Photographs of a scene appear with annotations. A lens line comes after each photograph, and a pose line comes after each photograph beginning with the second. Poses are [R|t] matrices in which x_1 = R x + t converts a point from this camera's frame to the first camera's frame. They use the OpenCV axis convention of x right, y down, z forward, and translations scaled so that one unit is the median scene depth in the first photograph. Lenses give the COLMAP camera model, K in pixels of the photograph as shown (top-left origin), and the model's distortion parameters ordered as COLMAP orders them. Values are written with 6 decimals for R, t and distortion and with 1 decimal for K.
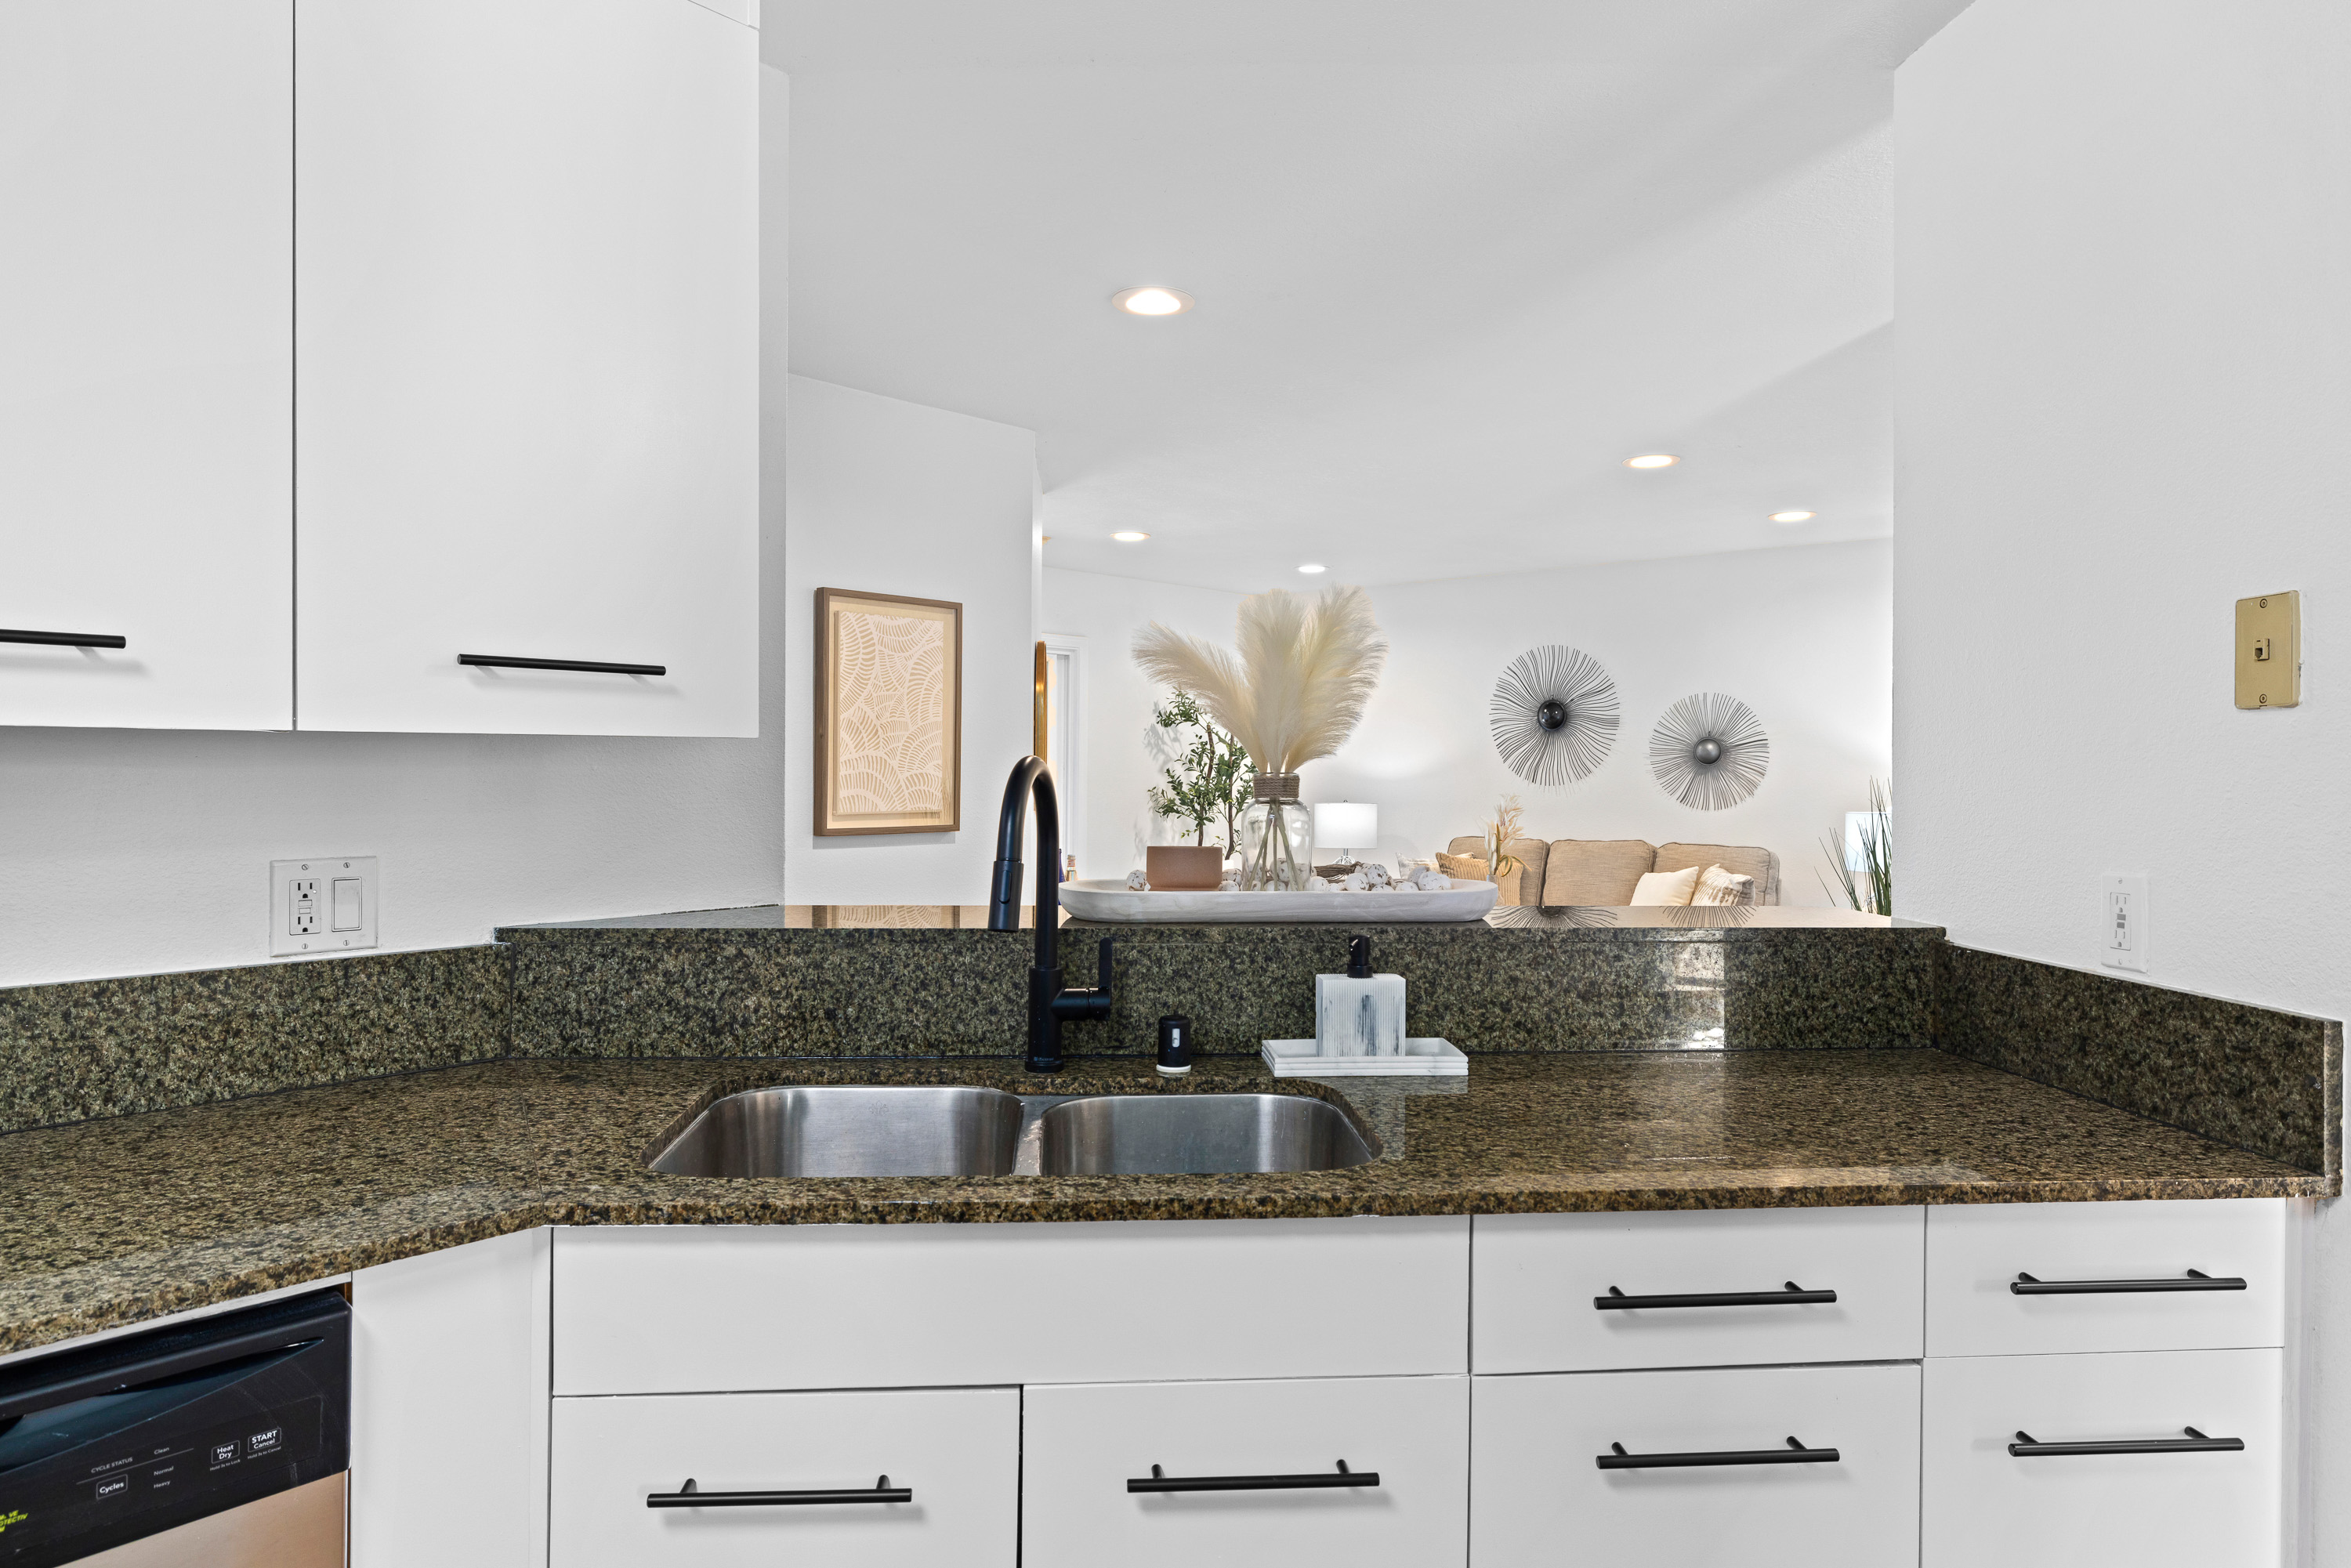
lens RADIAL K [[1402.6, 0, 1175.5], [0, 1402.6, 784.0], [0, 0, 1]] dist [0.001231, -0.000430]
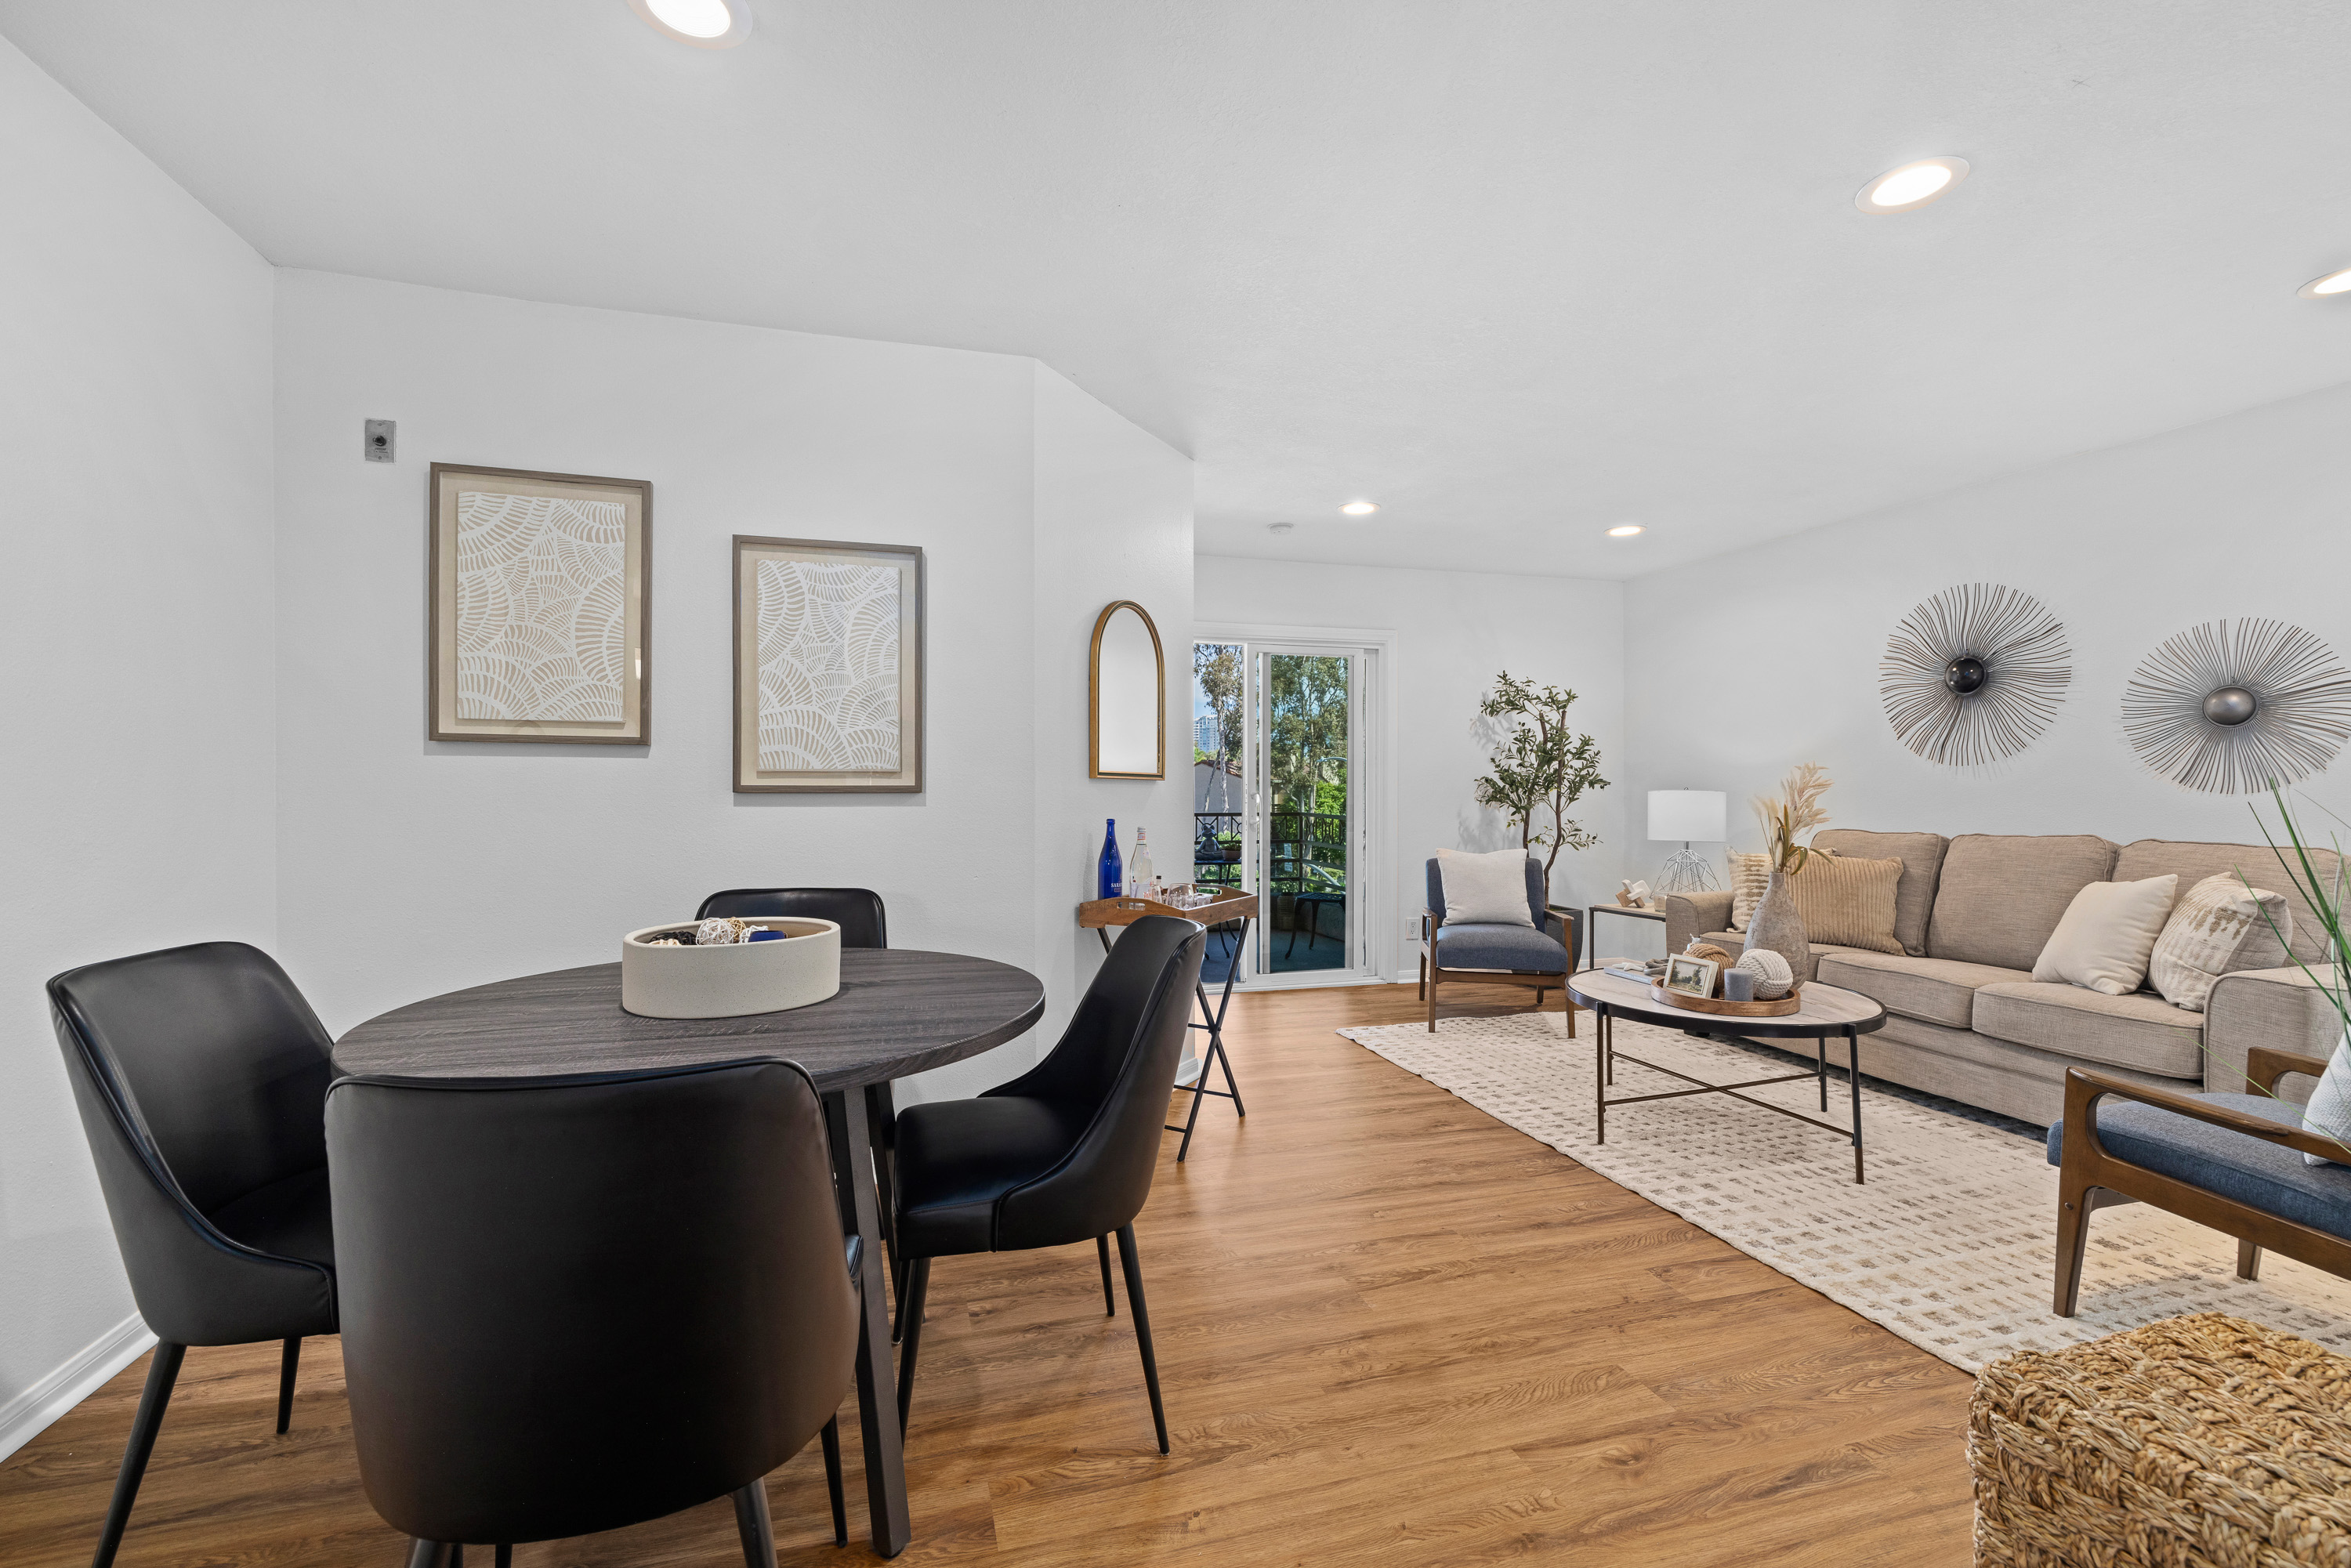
lens RADIAL K [[997.7, 0, 1175.5], [0, 997.7, 784.0], [0, 0, 1]] dist [0.013164, -0.000268]
pose [[0.848627, -0.006973, -0.528946, 0.206877], [-0.002469, 0.999850, -0.017143, 0.023725], [0.528986, 0.015854, 0.848482, 0.320957]]
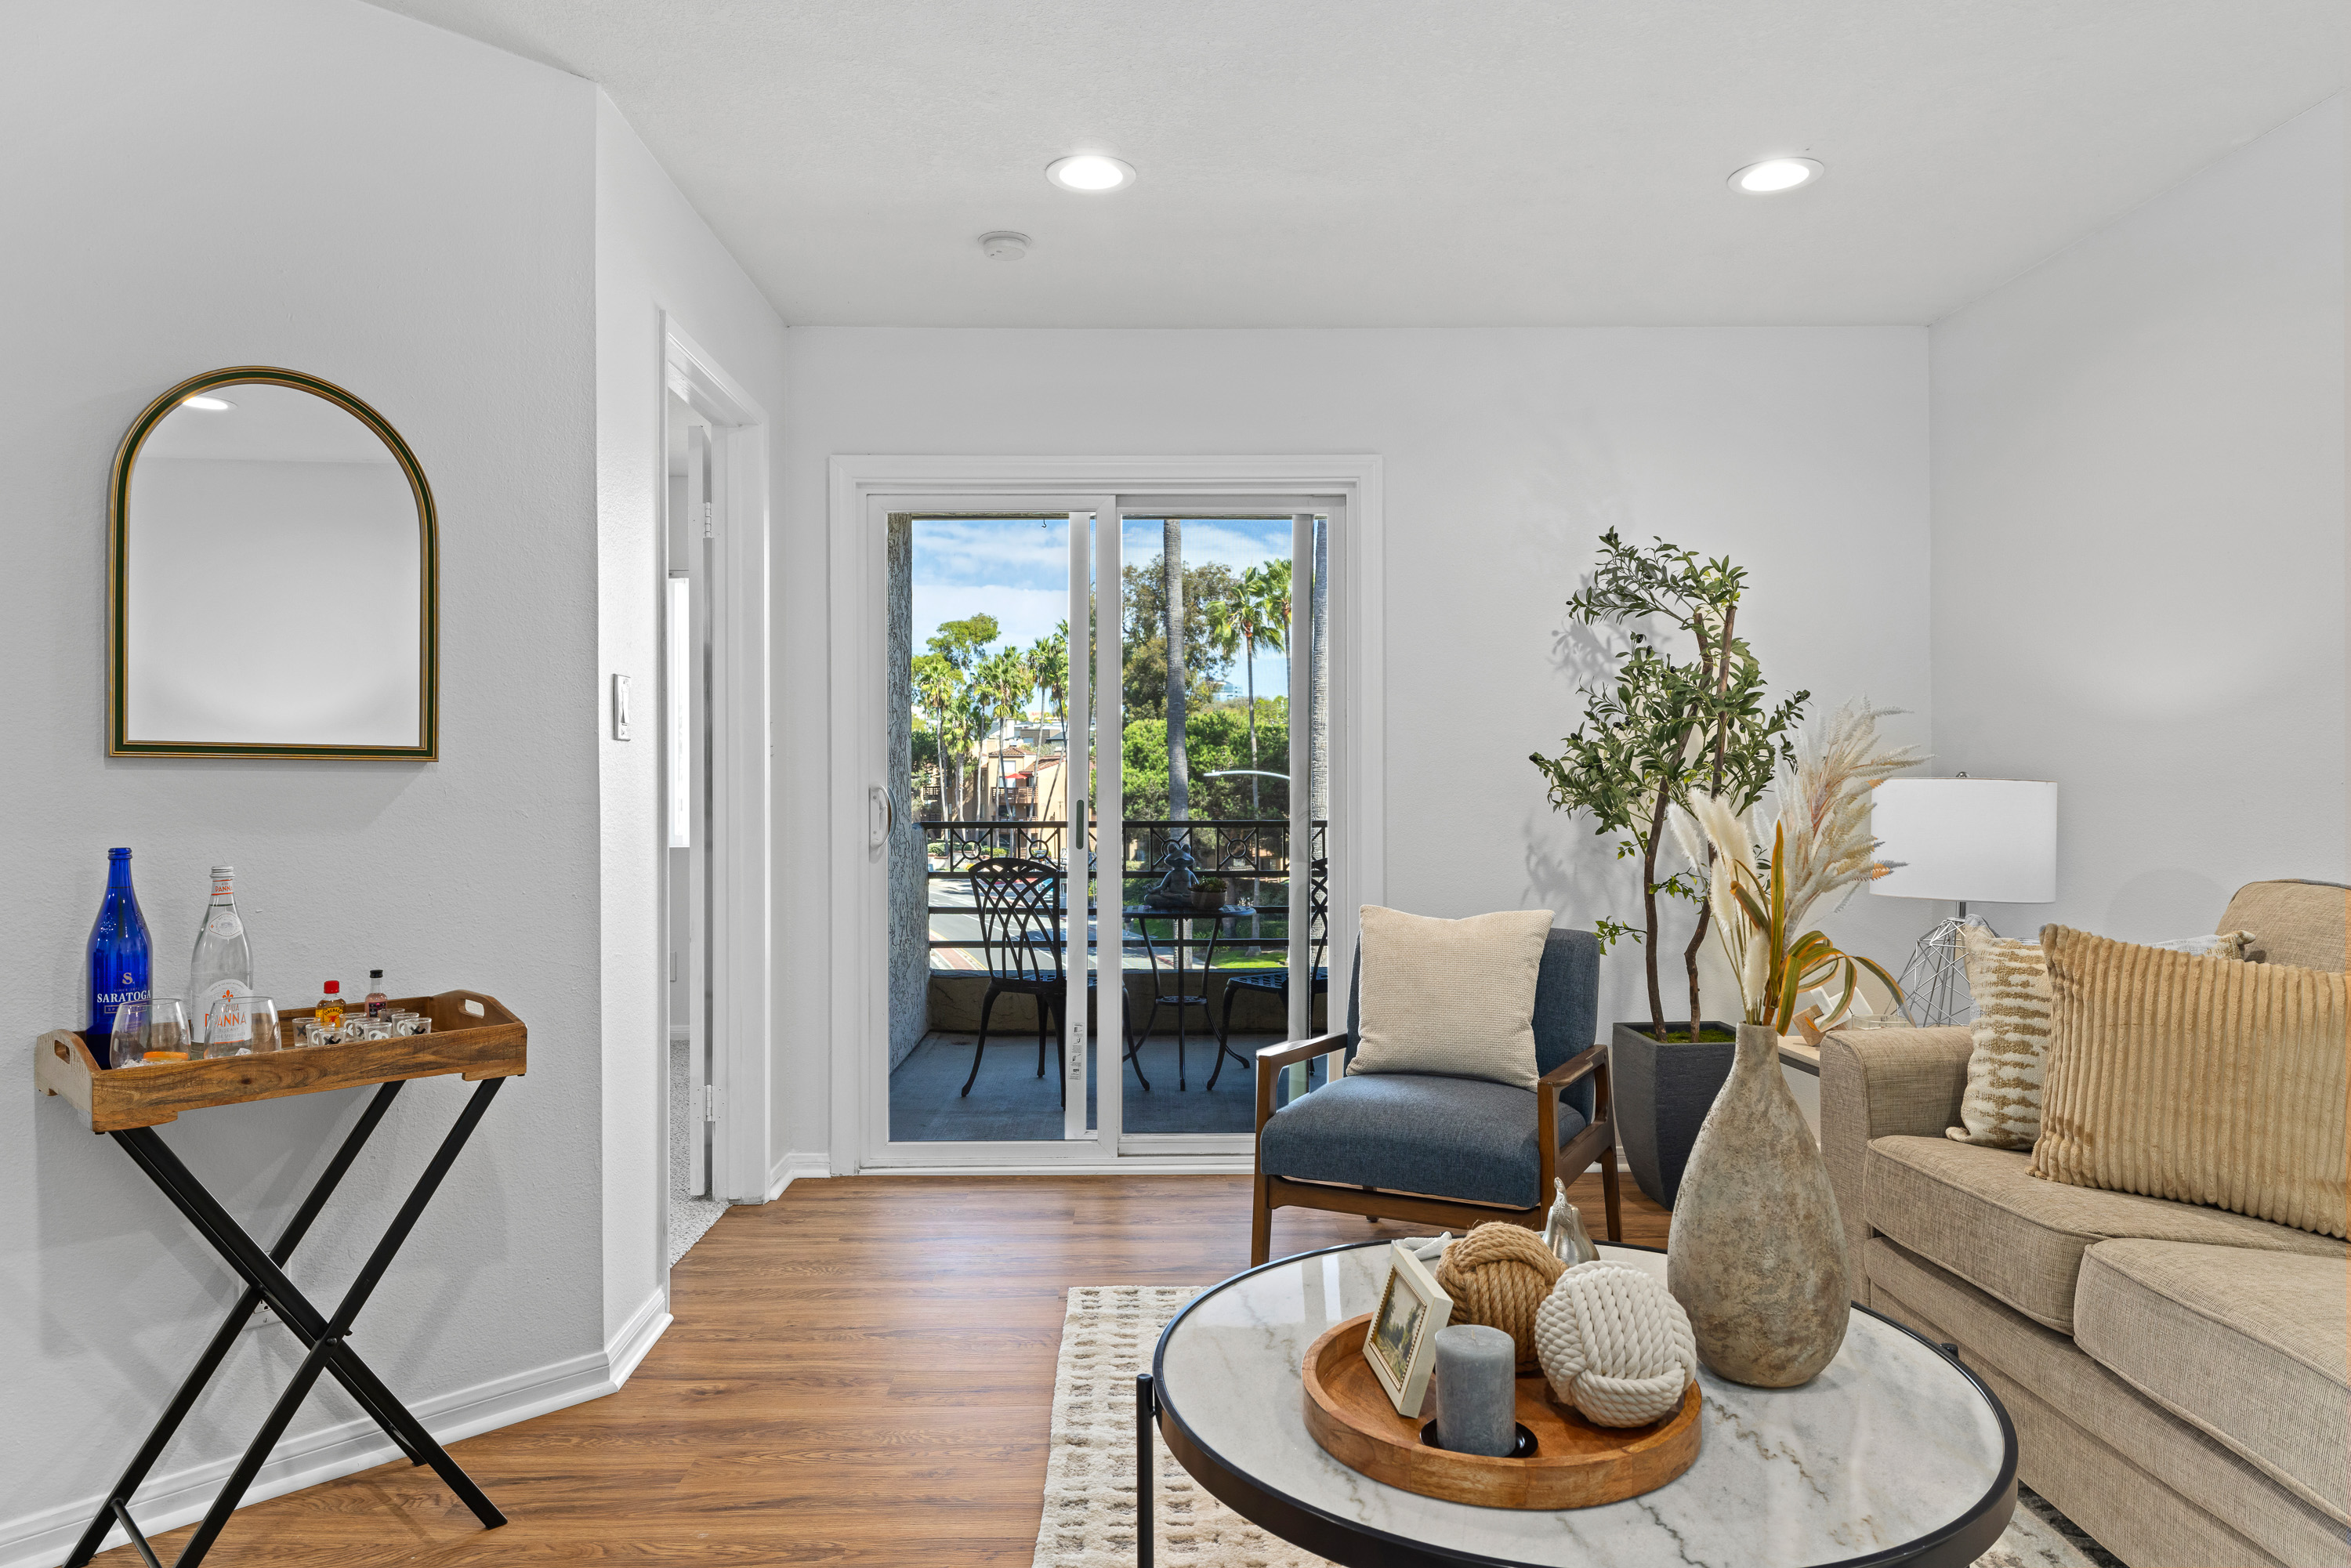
lens RADIAL K [[1470.7, 0, 1175.5], [0, 1470.7, 784.0], [0, 0, 1]] dist [0.000386, -0.000332]
pose [[0.680696, -0.003969, -0.732555, 0.304171], [-0.002571, 0.999966, -0.007808, 0.020699], [0.732562, 0.007198, 0.680663, 0.646886]]
